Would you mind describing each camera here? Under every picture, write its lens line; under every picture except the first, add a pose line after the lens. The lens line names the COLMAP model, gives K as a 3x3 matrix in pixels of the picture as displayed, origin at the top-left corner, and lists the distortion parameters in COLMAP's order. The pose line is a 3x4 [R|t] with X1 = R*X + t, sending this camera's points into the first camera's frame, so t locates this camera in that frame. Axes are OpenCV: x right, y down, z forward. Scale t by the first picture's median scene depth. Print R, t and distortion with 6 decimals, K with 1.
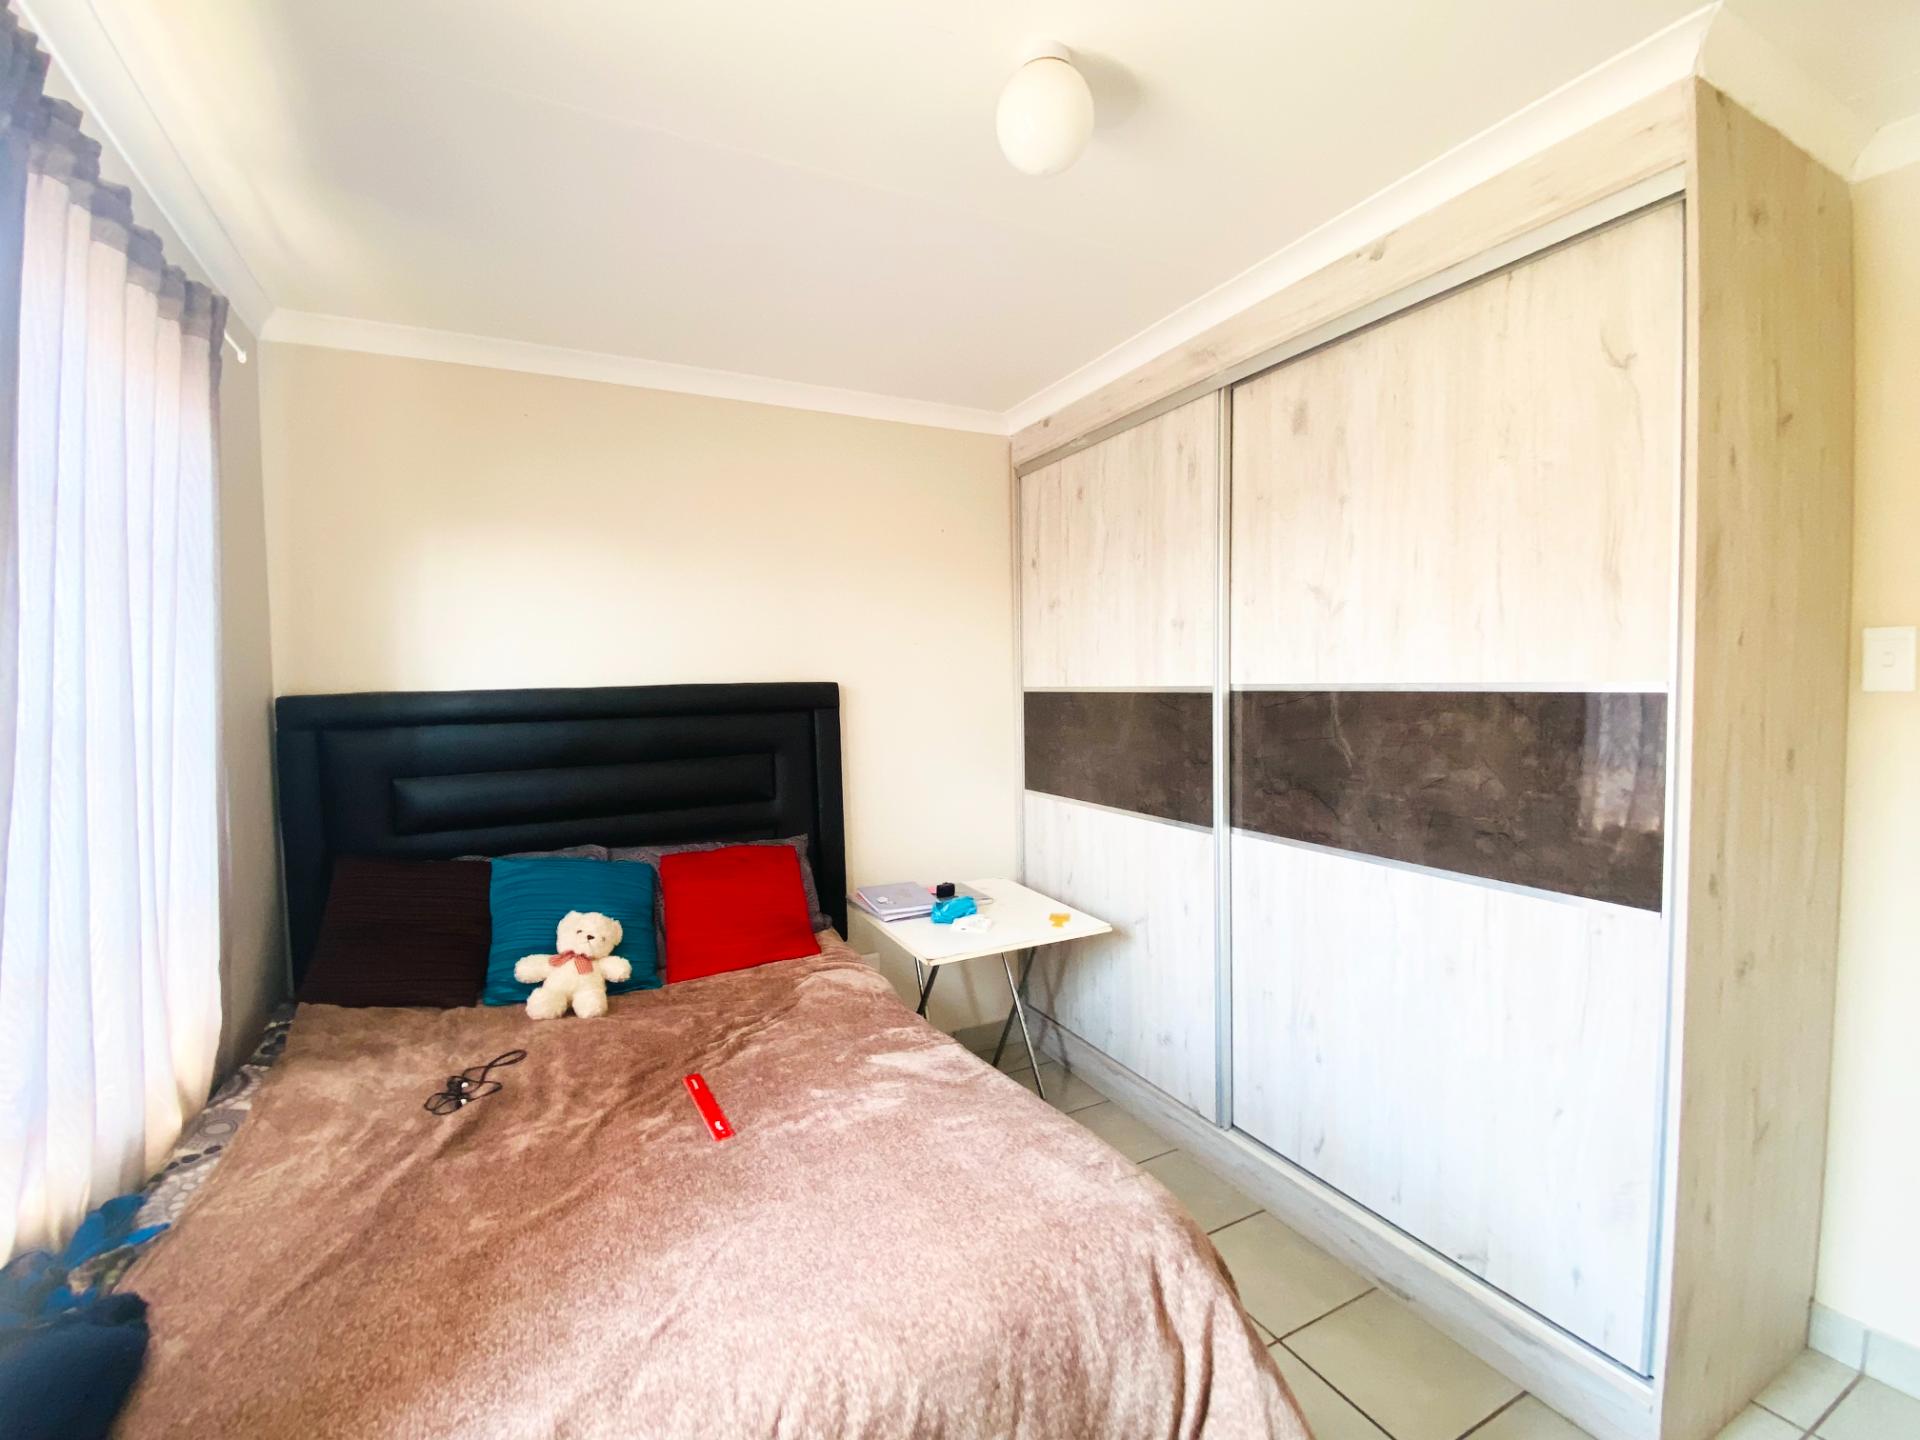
lens RADIAL K [[843.7, 0, 972.5], [0, 843.7, 717.2], [0, 0, 1]] dist [-0.000884, -0.007914]
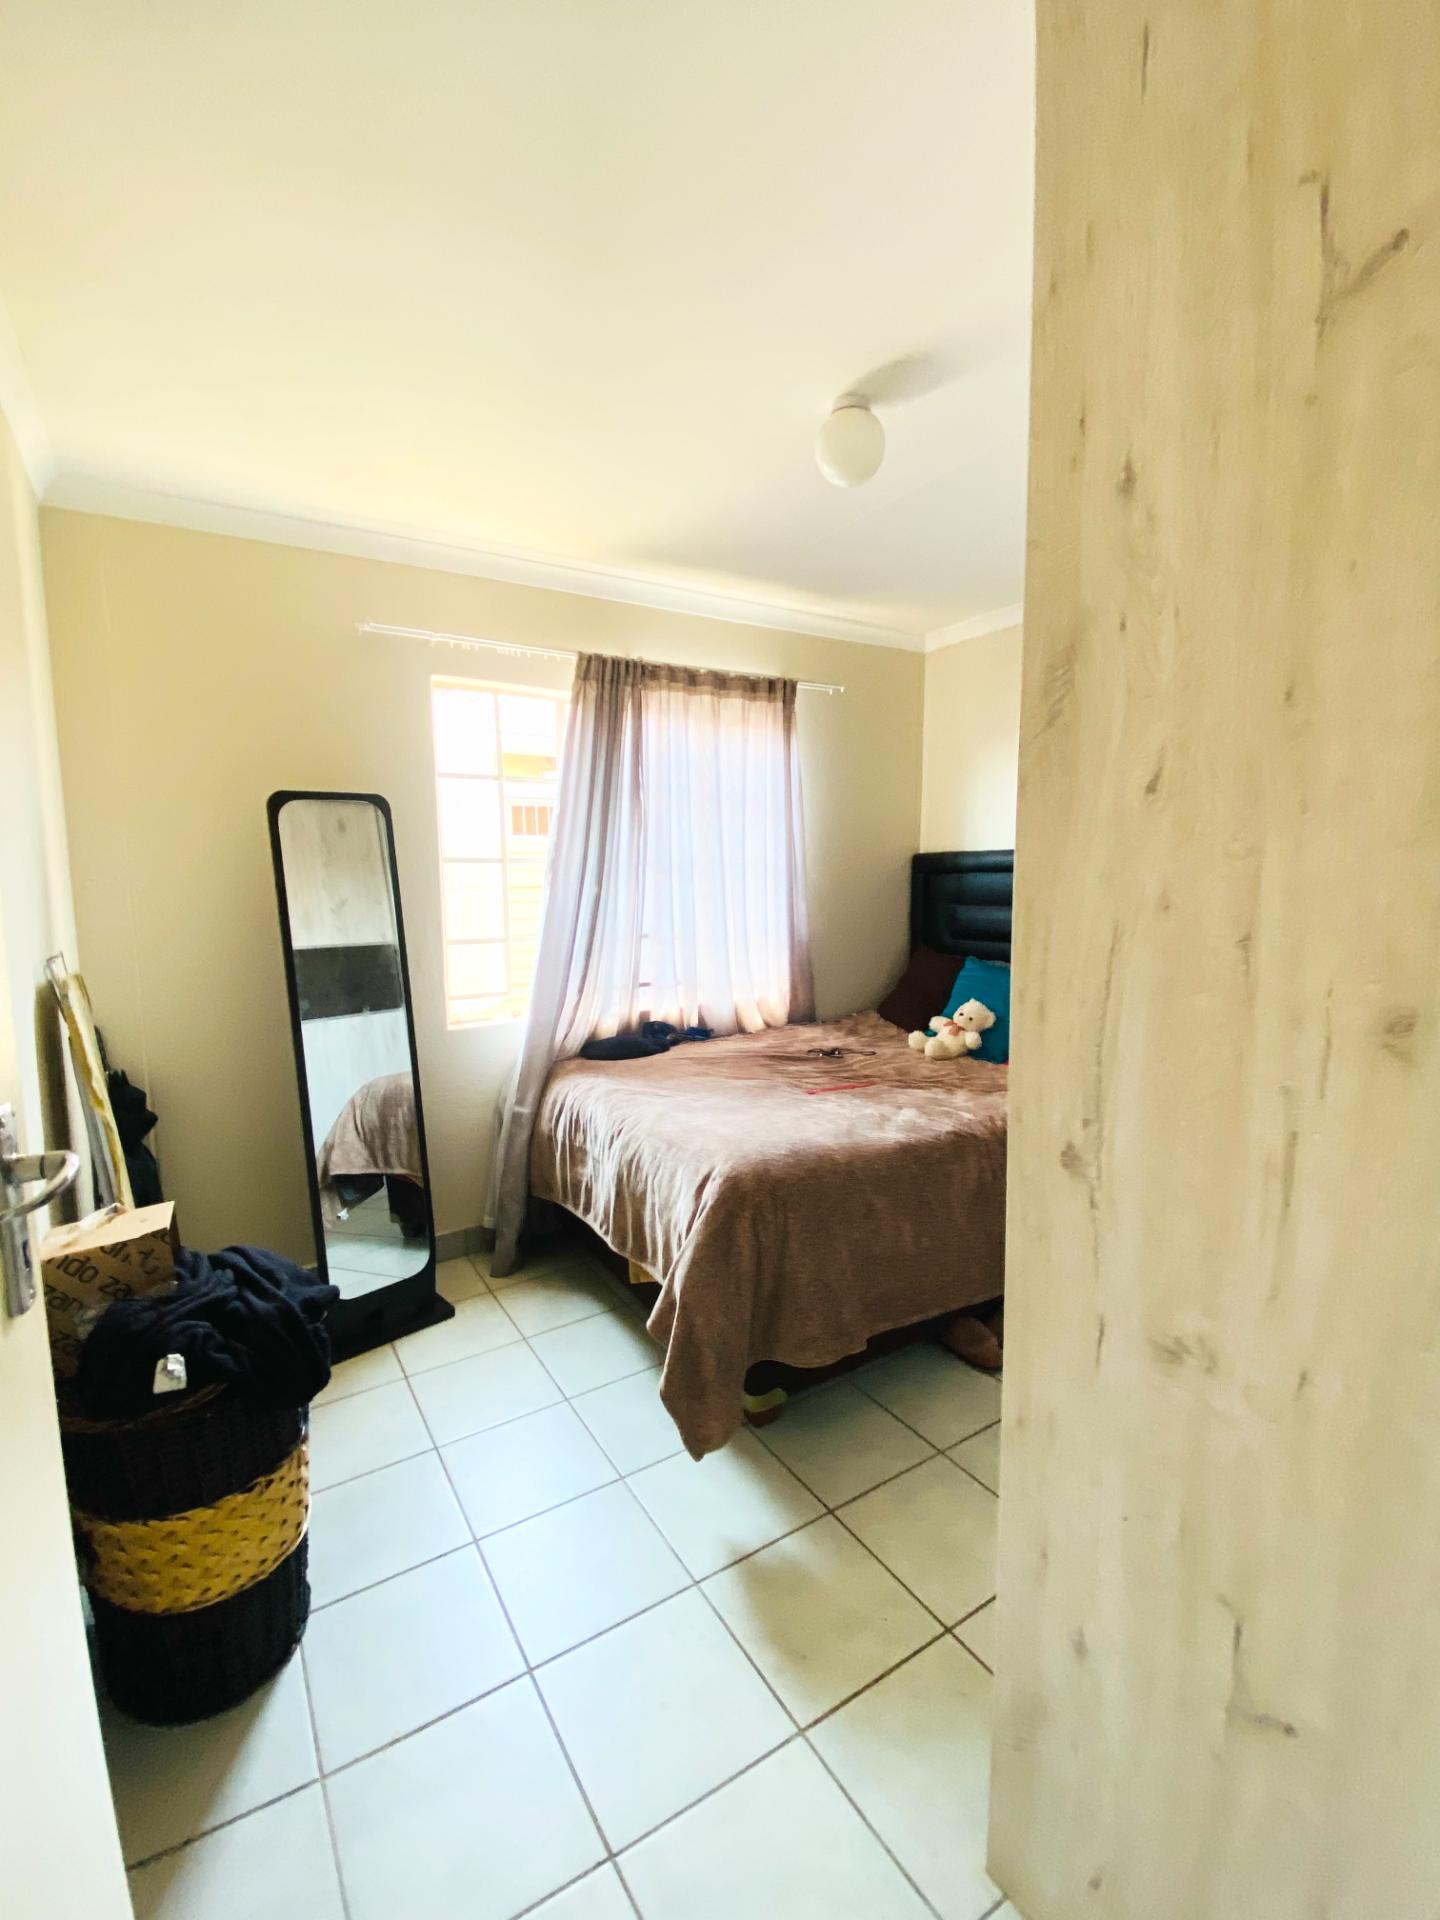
lens RADIAL K [[843.7, 0, 720.2], [0, 843.7, 952.6], [0, 0, 1]] dist [-0.000884, -0.007914]
pose [[0.072388, 0.128111, -0.989115, 1.179047], [-0.039886, 0.991295, 0.125474, -0.029306], [0.996579, 0.030369, 0.076868, 0.513941]]
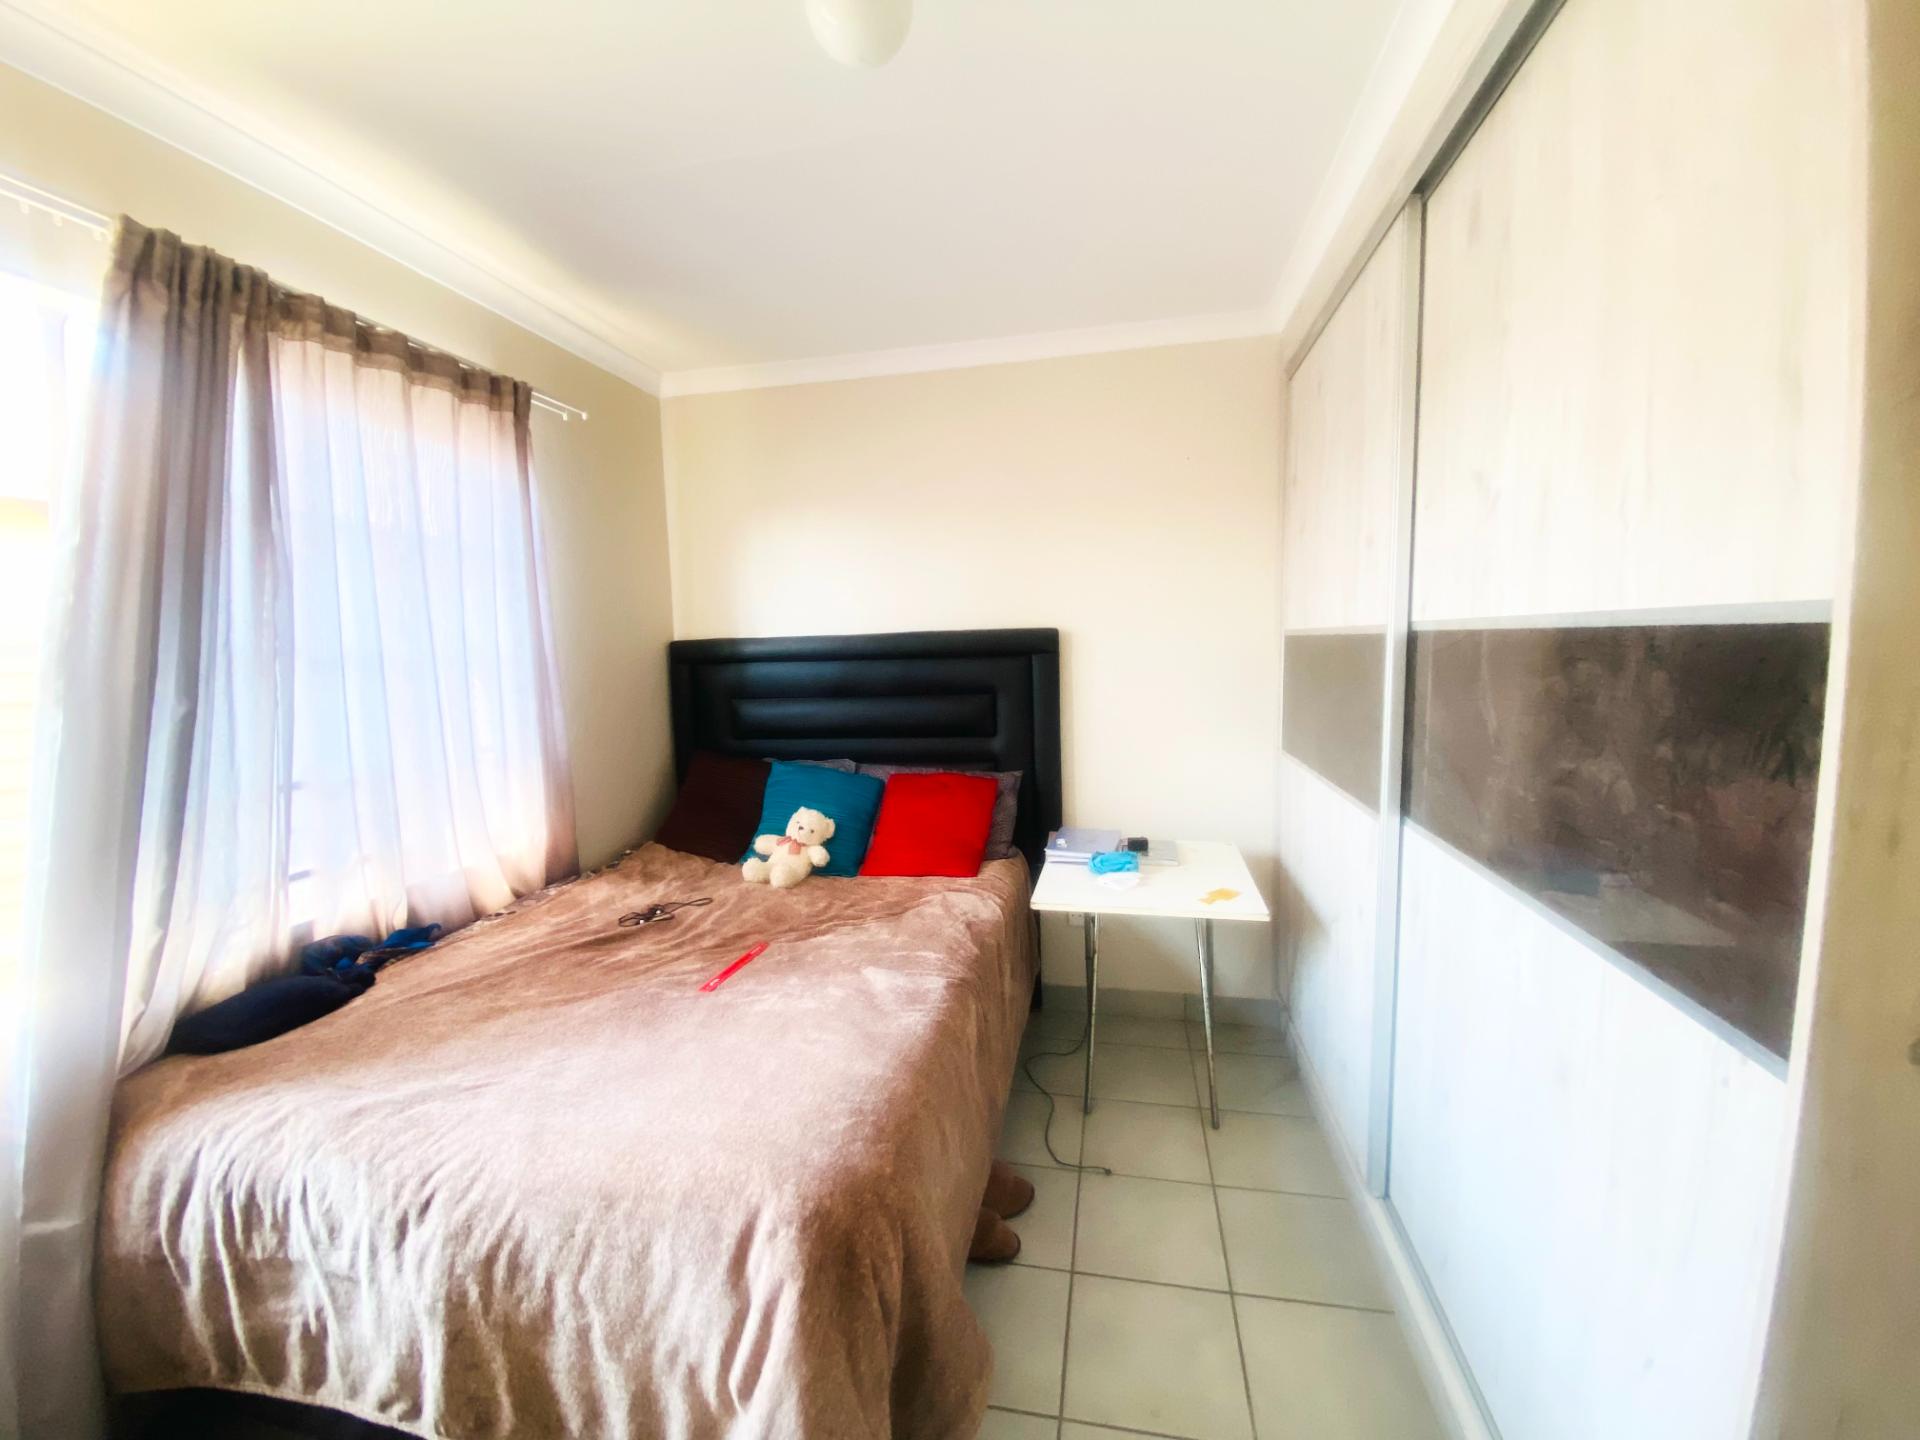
lens RADIAL K [[779.3, 0, 969.7], [0, 779.3, 724.0], [0, 0, 1]] dist [-0.009723, -0.005020]
pose [[0.780828, 0.065292, -0.621325, 0.548476], [-0.018909, 0.996538, 0.080958, 0.002119], [0.624460, -0.051466, 0.779360, 0.285165]]
